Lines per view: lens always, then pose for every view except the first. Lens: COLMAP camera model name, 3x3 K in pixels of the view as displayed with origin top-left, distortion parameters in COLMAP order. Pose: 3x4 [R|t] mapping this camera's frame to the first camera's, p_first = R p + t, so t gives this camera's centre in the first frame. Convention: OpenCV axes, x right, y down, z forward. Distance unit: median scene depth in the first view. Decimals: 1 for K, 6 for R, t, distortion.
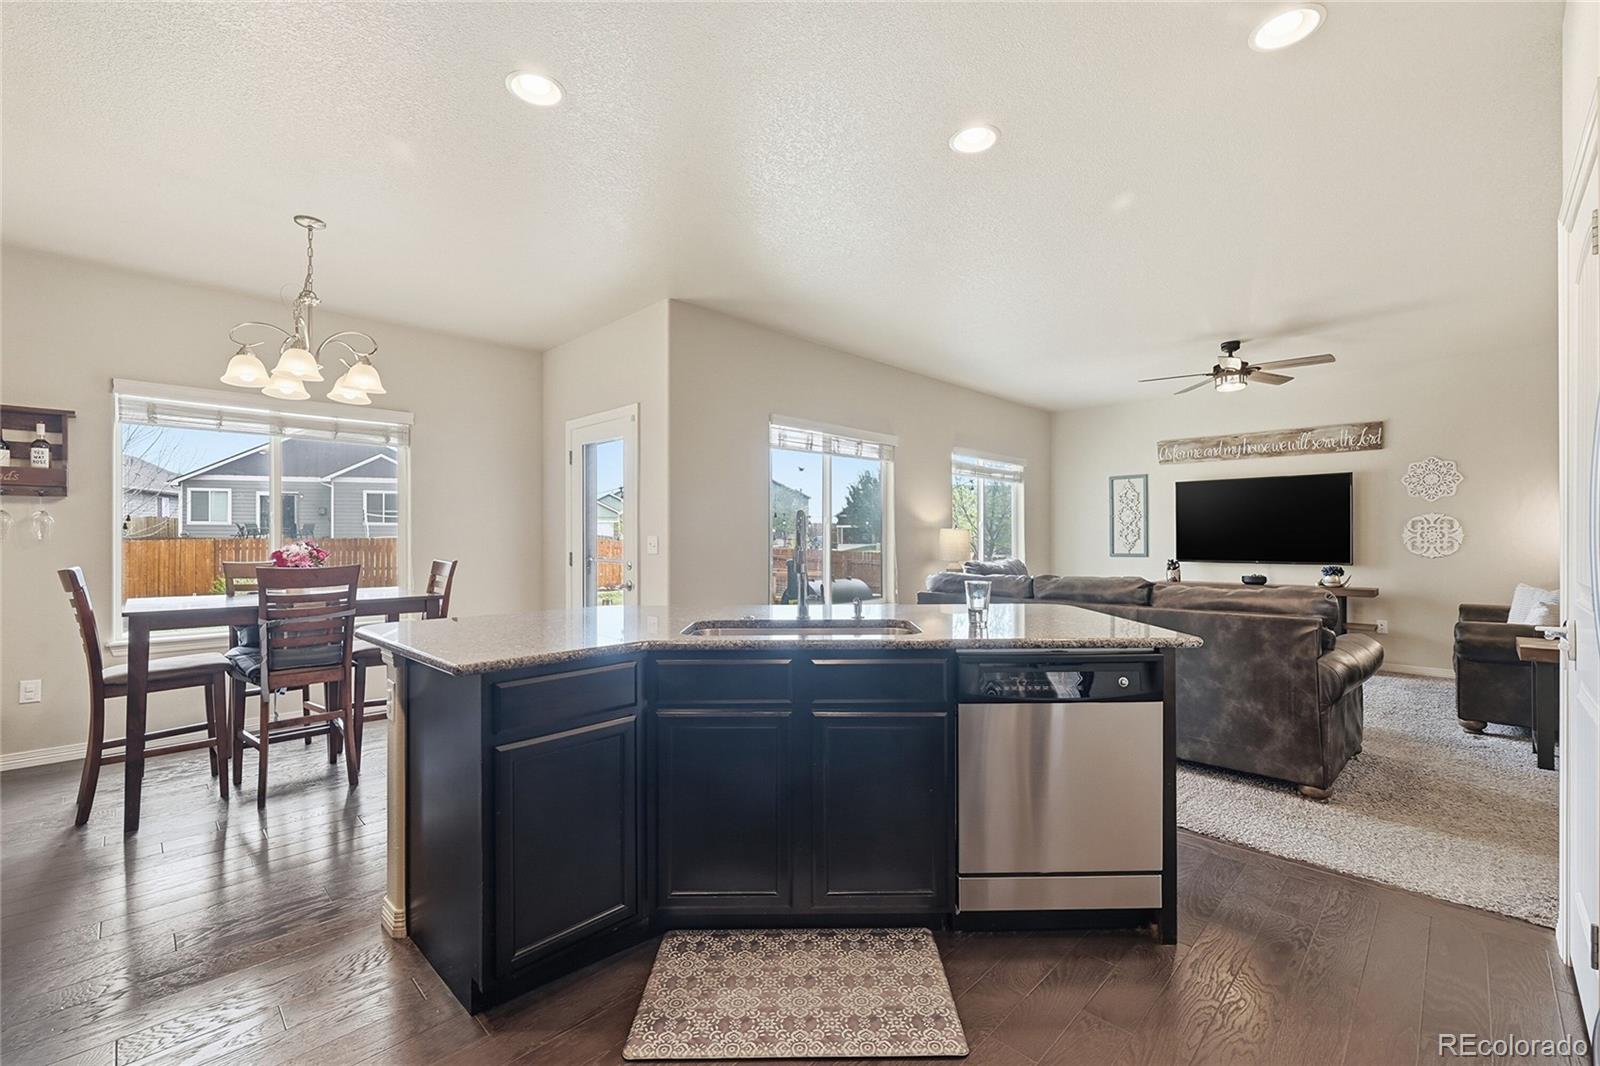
lens RADIAL K [[678.9, 0, 815.1], [0, 678.9, 533.8], [0, 0, 1]] dist [-0.000480, 0.000823]
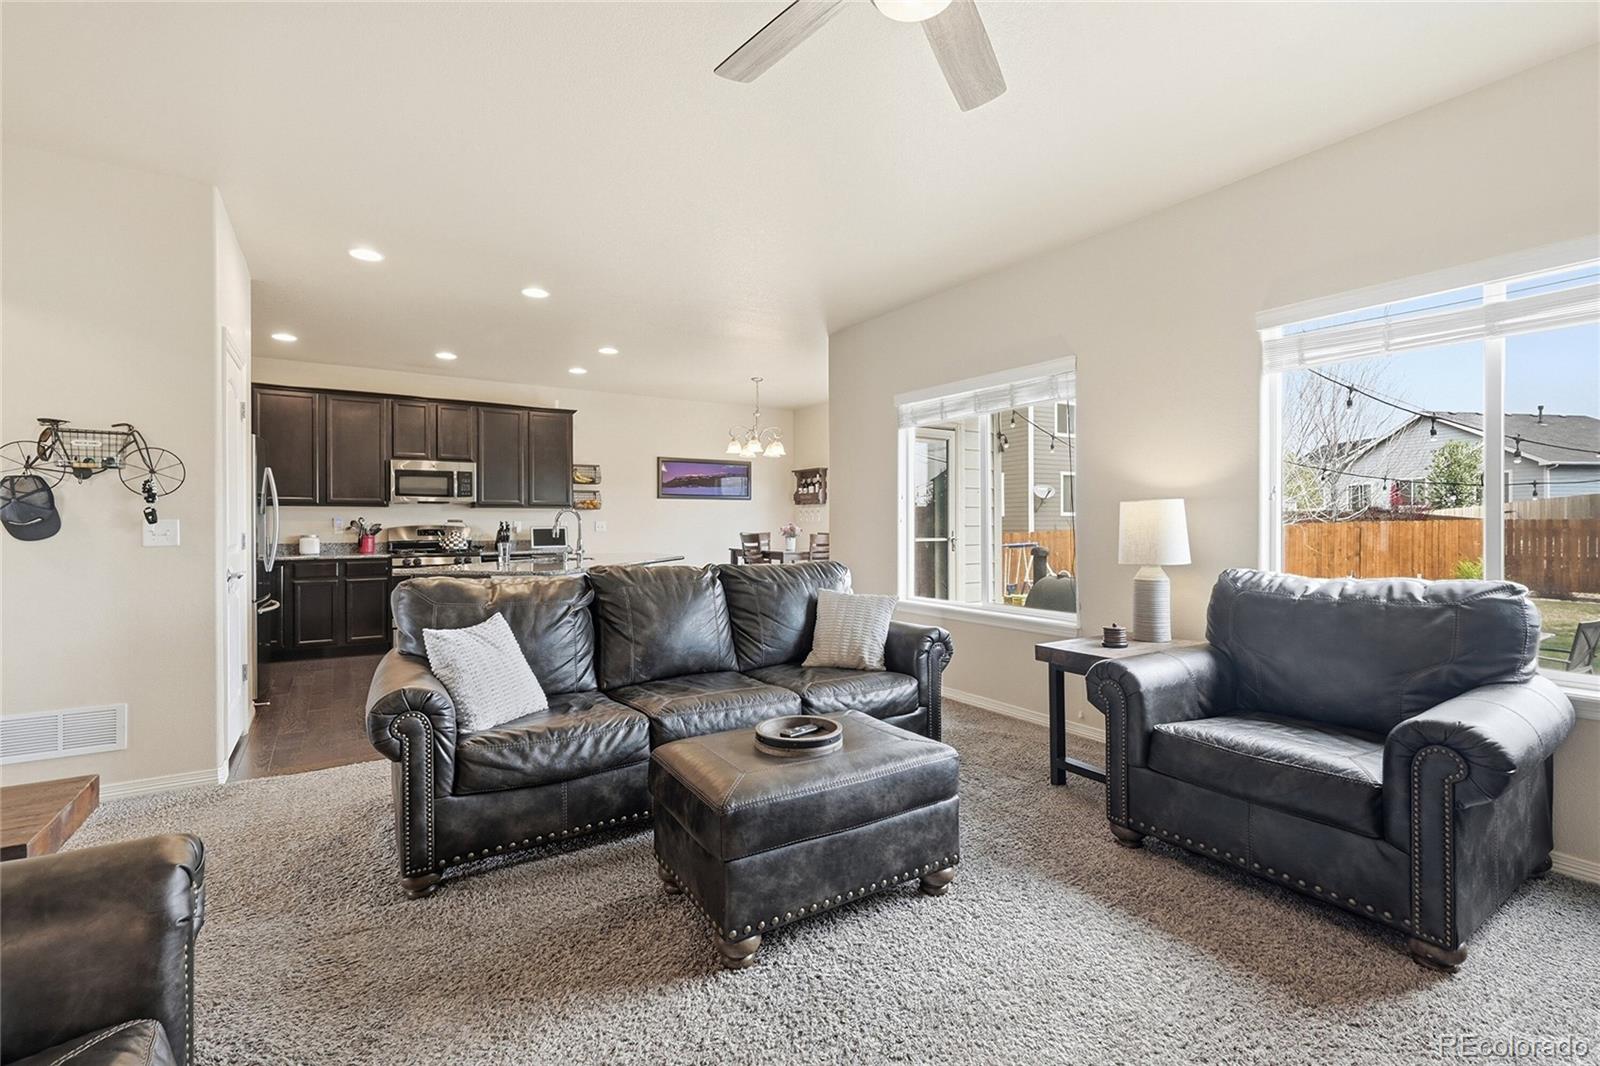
lens RADIAL K [[708.4, 0, 798.2], [0, 708.4, 517.8], [0, 0, 1]] dist [0.000748, -0.000022]
pose [[-0.221799, -0.005051, -0.975079, 0.799423], [0.009677, 0.999926, -0.007381, 0.007548], [0.975044, -0.011073, -0.221734, 0.888512]]
